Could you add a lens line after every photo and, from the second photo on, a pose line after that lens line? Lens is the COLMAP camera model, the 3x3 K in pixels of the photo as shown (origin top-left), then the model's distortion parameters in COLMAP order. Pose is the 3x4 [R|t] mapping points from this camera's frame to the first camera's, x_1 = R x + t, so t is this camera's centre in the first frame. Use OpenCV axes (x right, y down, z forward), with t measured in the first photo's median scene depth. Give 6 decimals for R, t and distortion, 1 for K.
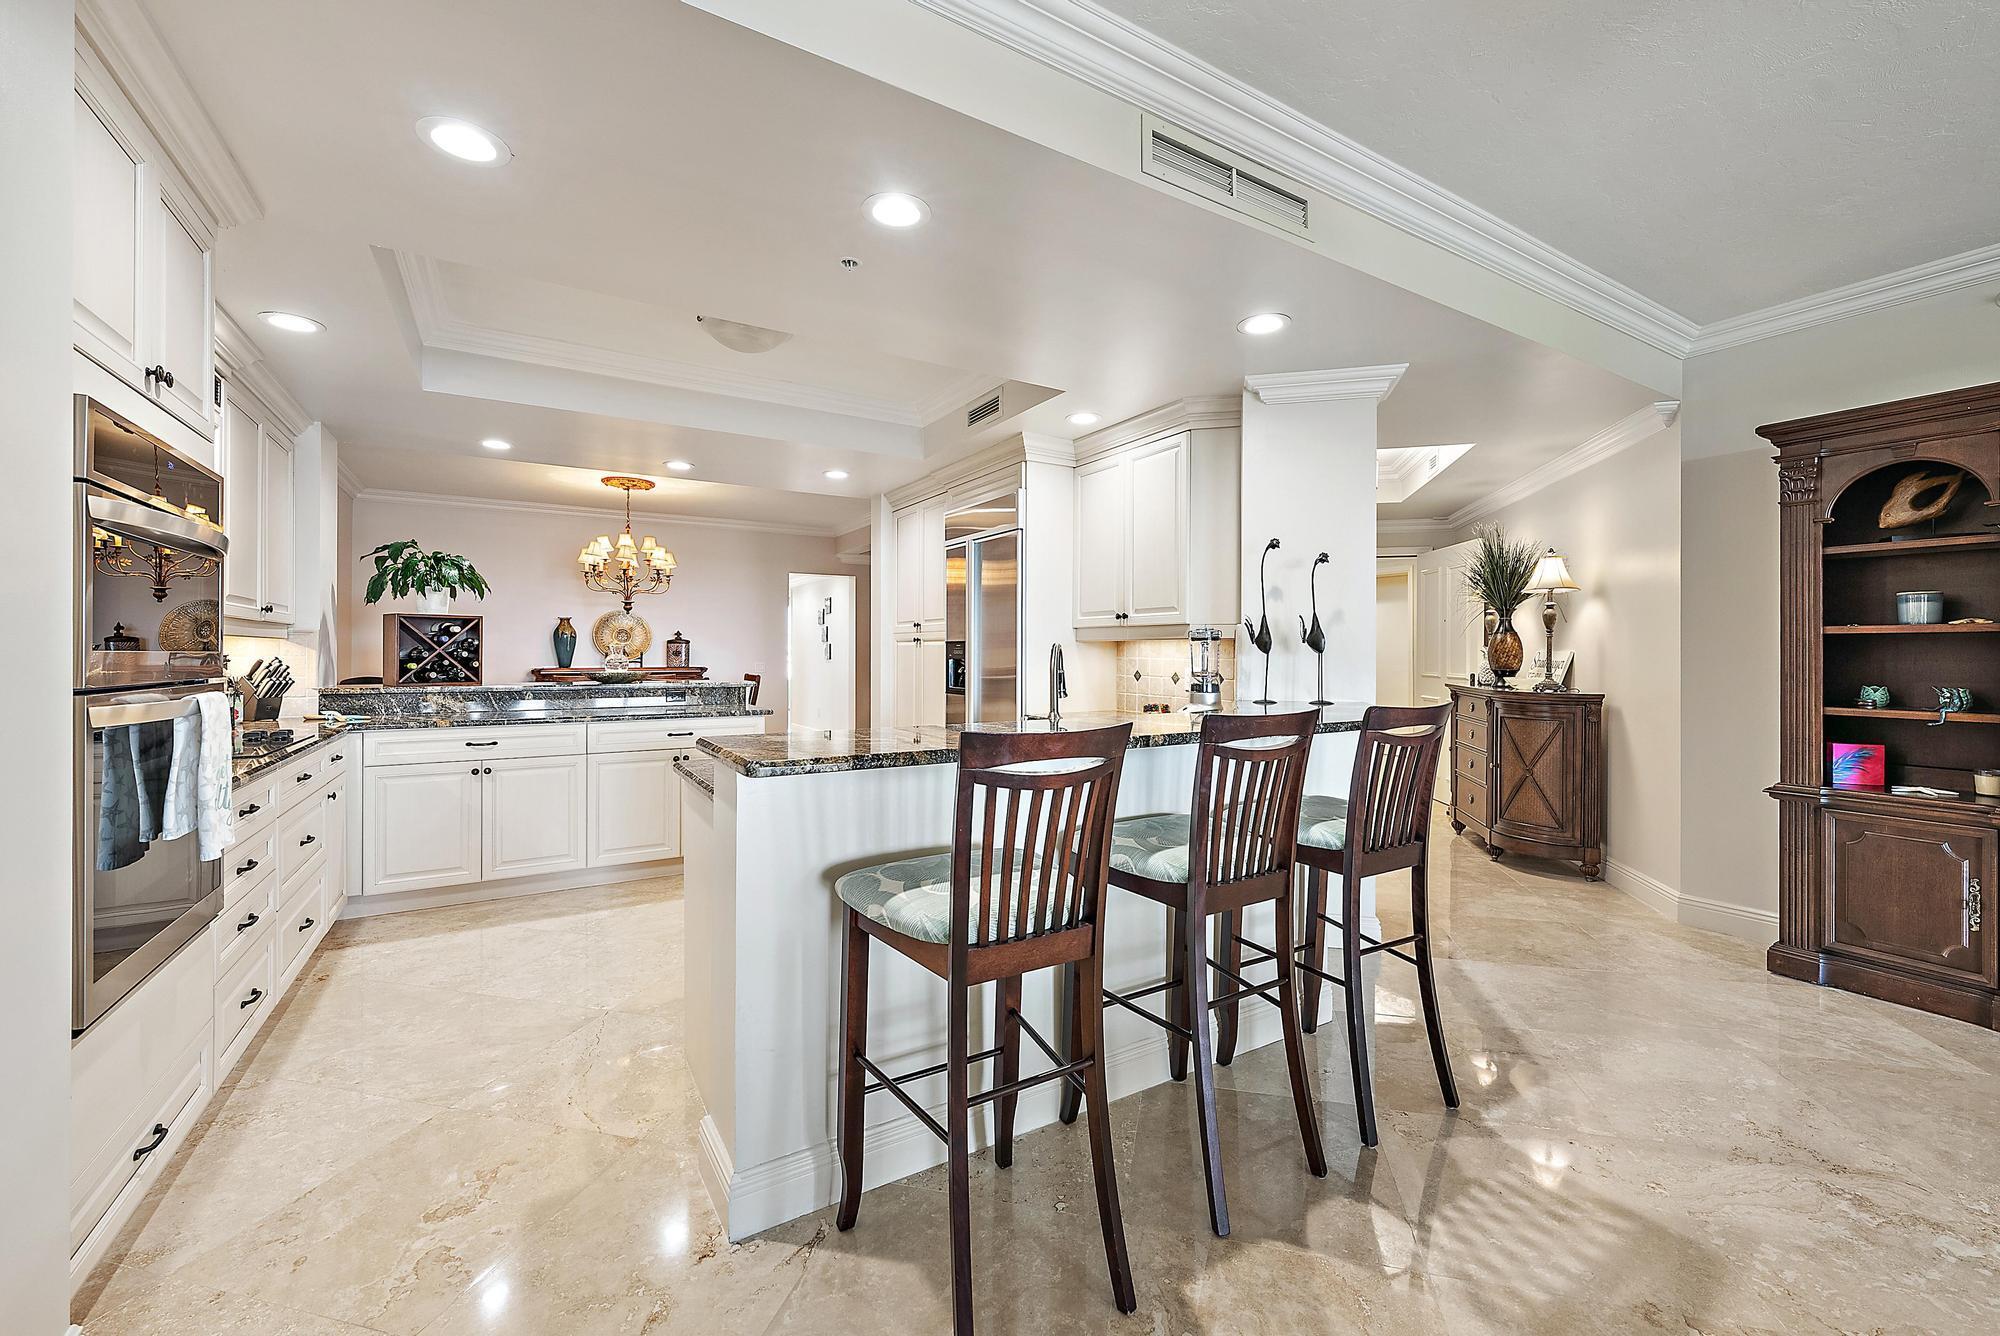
lens RADIAL K [[795.8, 0, 1007.1], [0, 795.8, 658.0], [0, 0, 1]] dist [-0.001002, -0.000297]
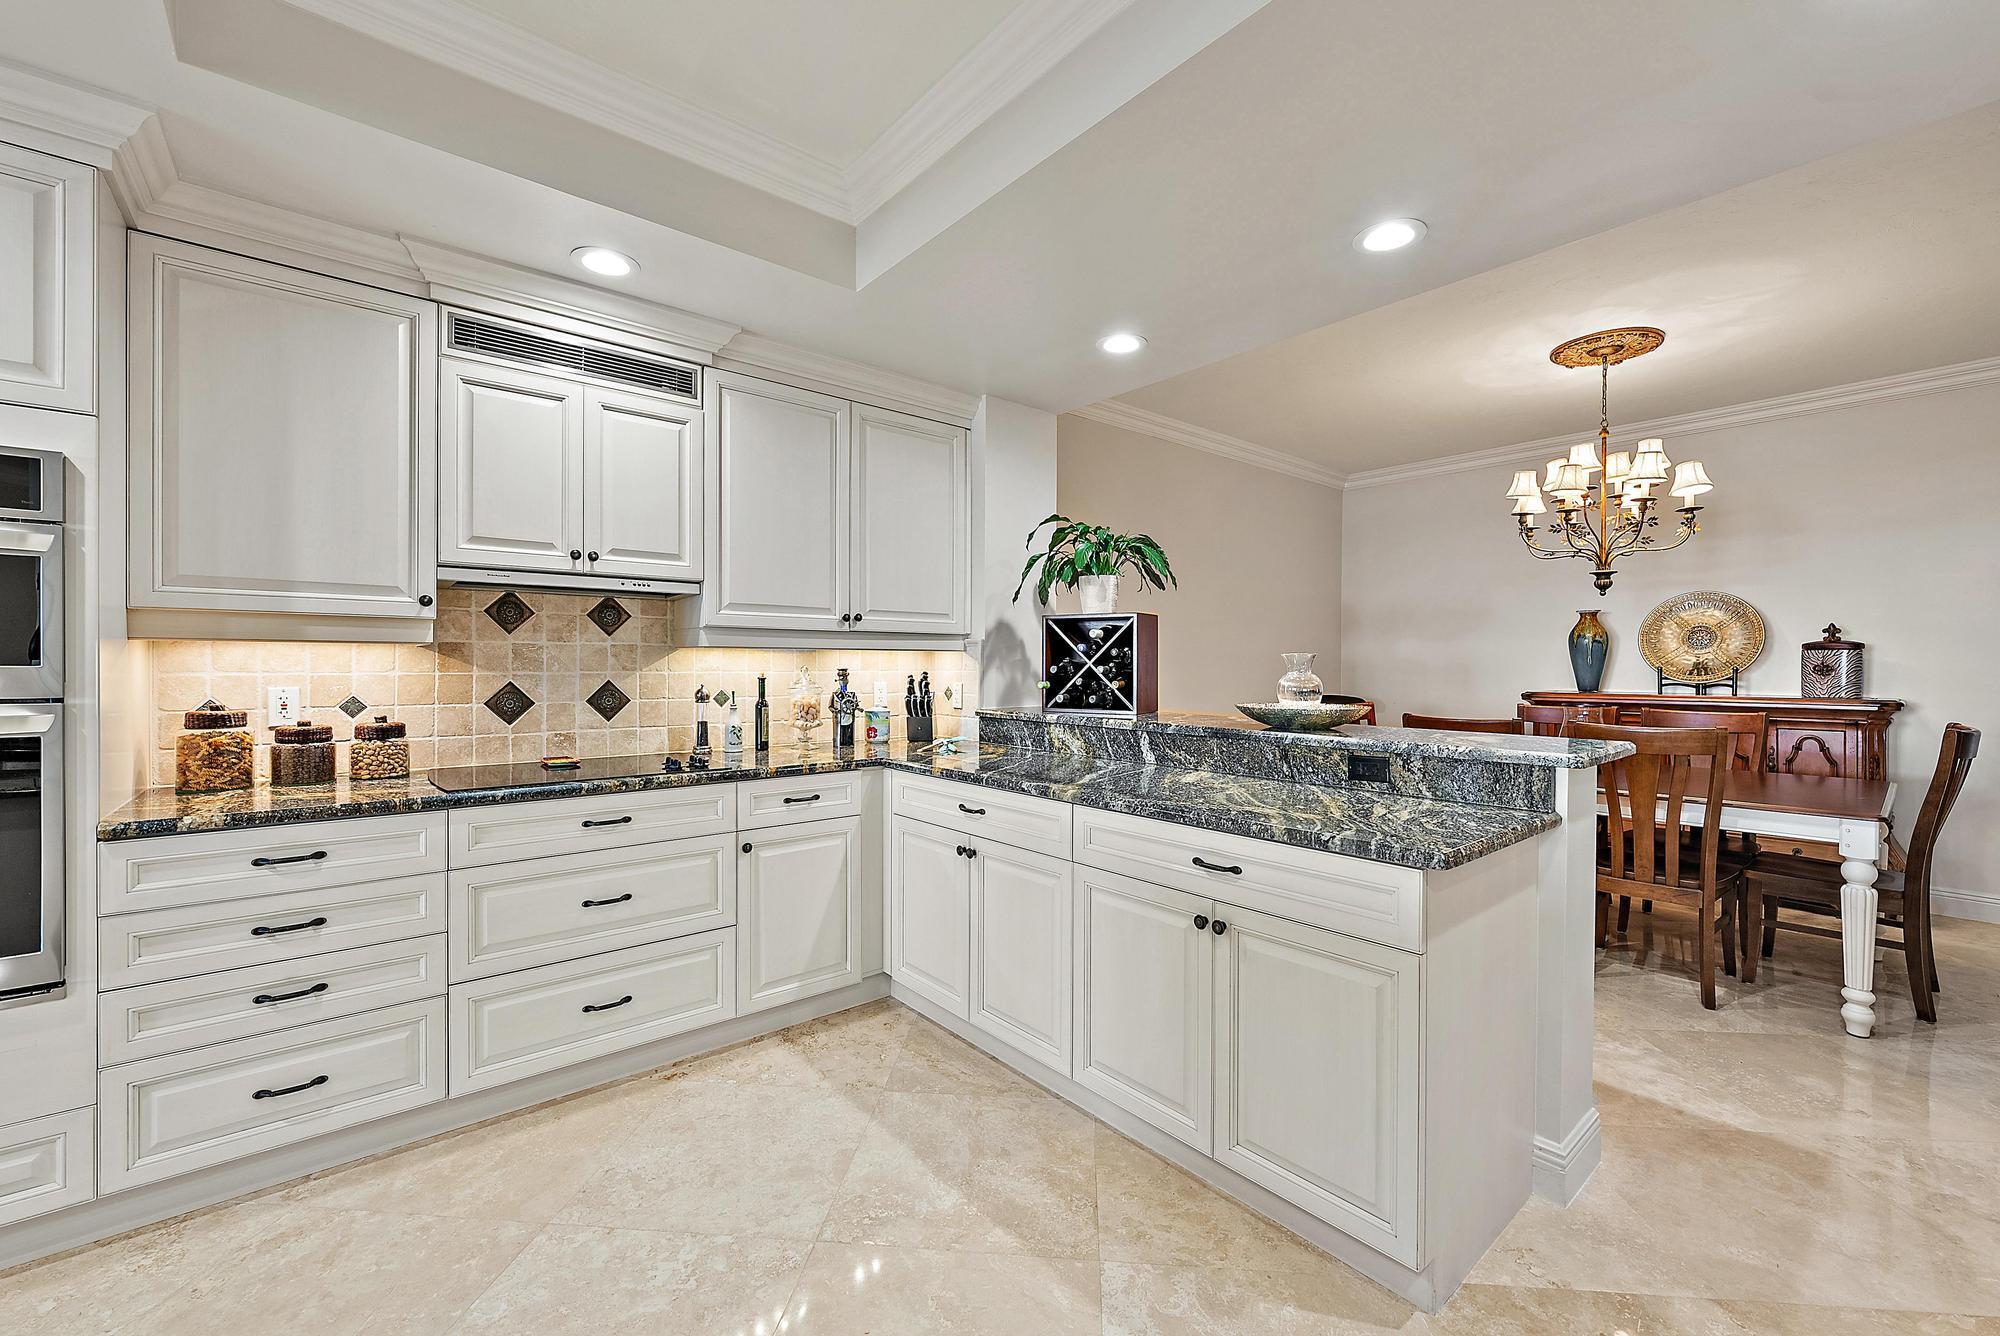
lens RADIAL K [[808.0, 0, 1000.0], [0, 808.0, 668.0], [0, 0, 1]] dist [-0.001653, 0.000184]
pose [[0.149033, 0.003713, -0.988825, -0.012976], [-0.009204, 0.999955, 0.002367, -0.008312], [0.988789, 0.008748, 0.149060, 0.936410]]
